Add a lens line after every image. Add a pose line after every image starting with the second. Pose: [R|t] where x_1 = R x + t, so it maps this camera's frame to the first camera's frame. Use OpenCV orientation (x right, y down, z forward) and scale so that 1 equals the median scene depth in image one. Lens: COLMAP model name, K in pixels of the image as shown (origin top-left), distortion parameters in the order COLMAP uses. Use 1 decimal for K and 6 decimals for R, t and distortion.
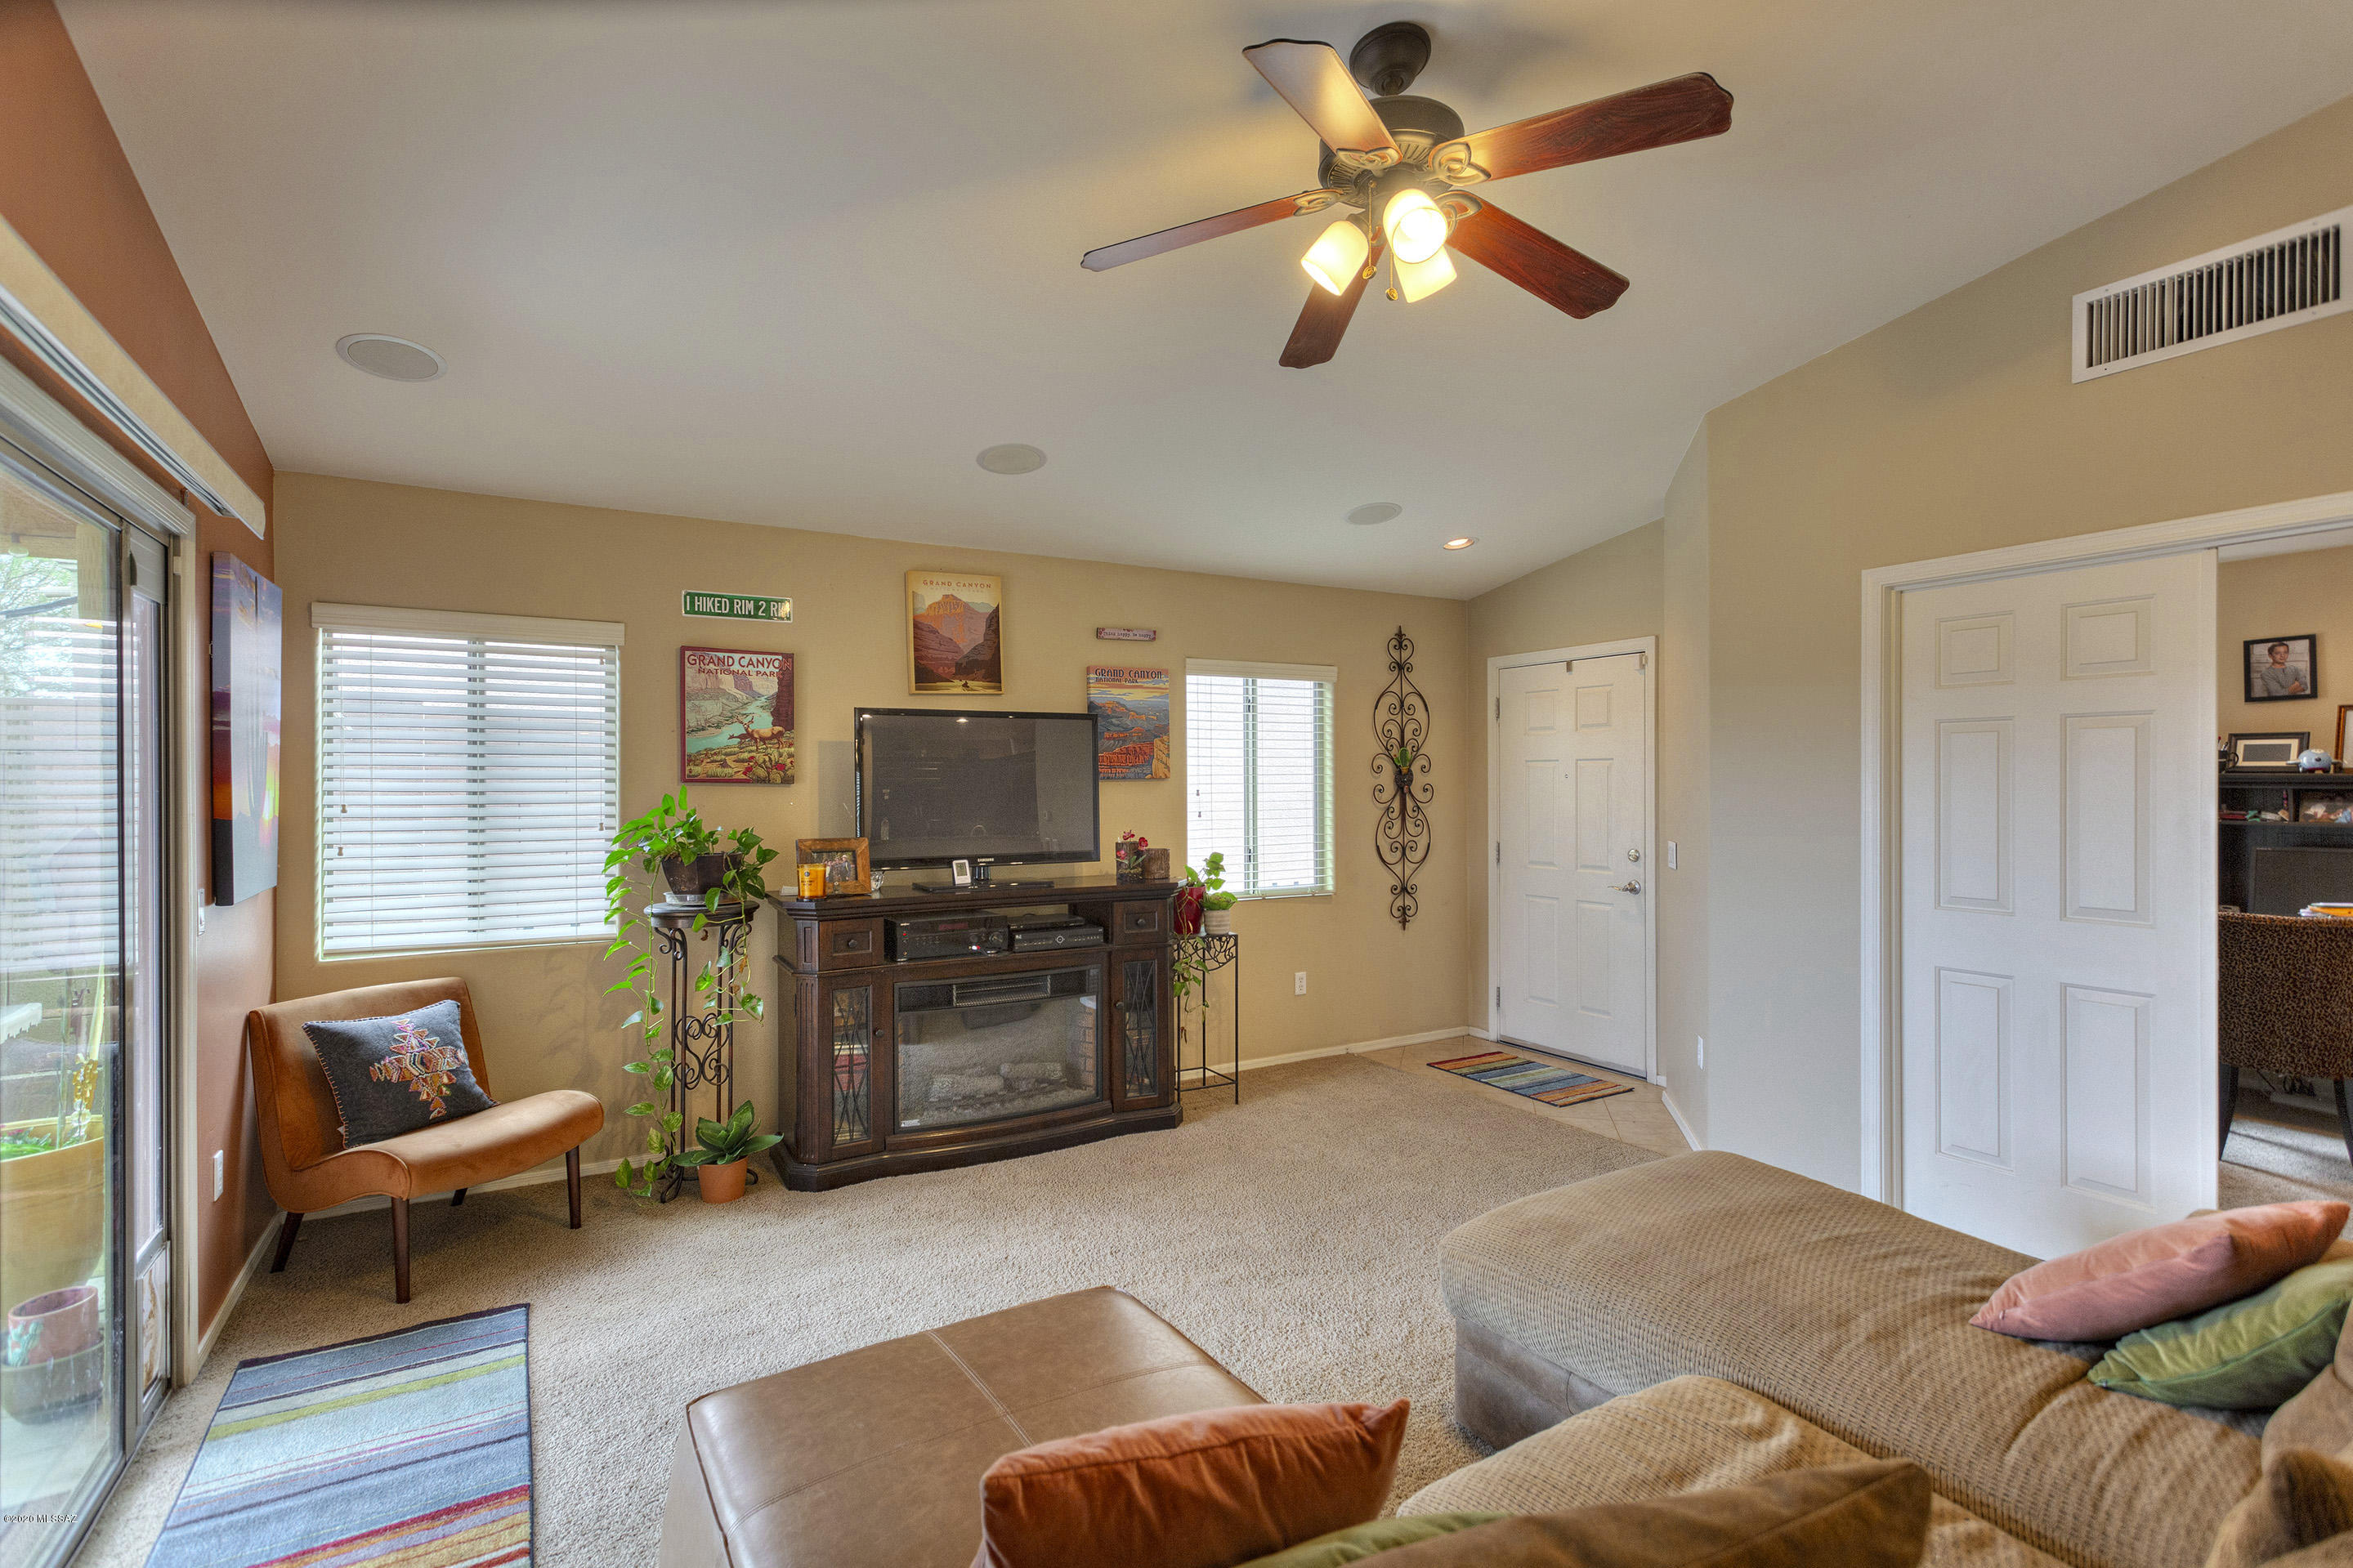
lens RADIAL K [[1093.0, 0, 1171.8], [0, 1093.0, 777.2], [0, 0, 1]] dist [0.002572, 0.001852]
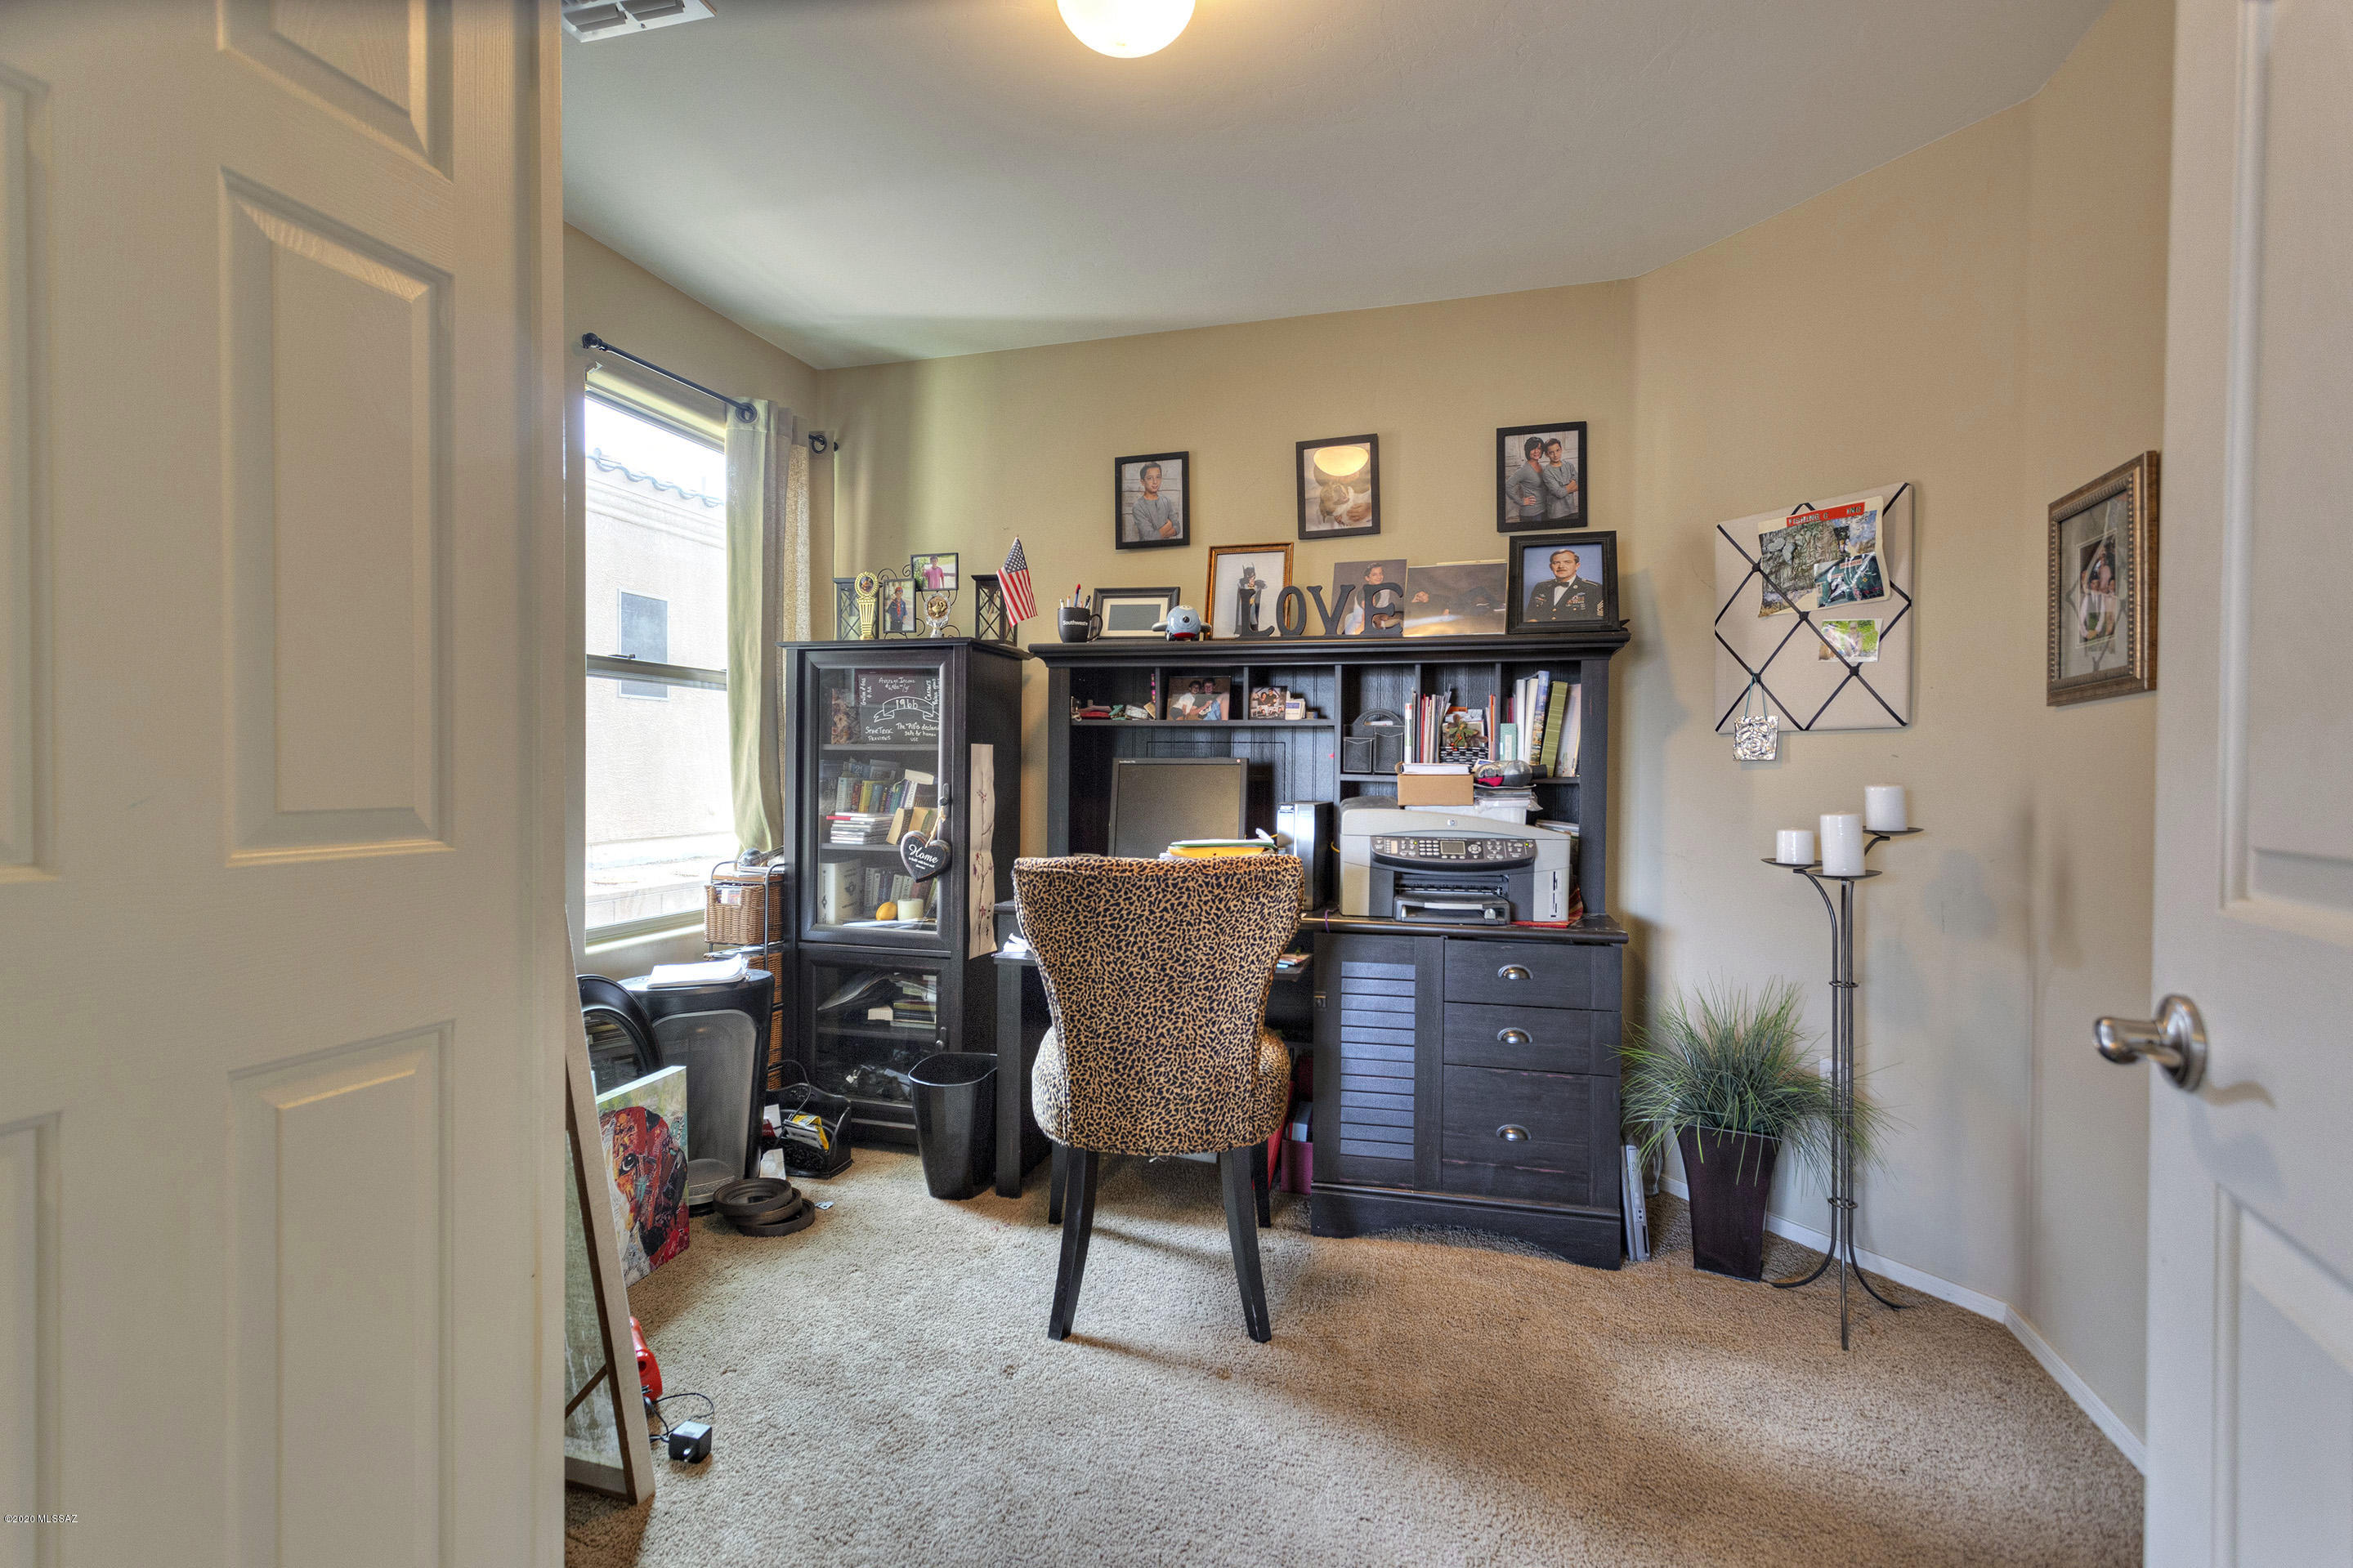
lens RADIAL K [[1097.8, 0, 1171.3], [0, 1097.8, 784.4], [0, 0, 1]] dist [0.005326, 0.001548]
pose [[0.725888, -0.005940, 0.687787, 0.559153], [-0.005484, 0.999881, 0.014424, 0.067437], [-0.687791, -0.014242, 0.725769, 0.505573]]
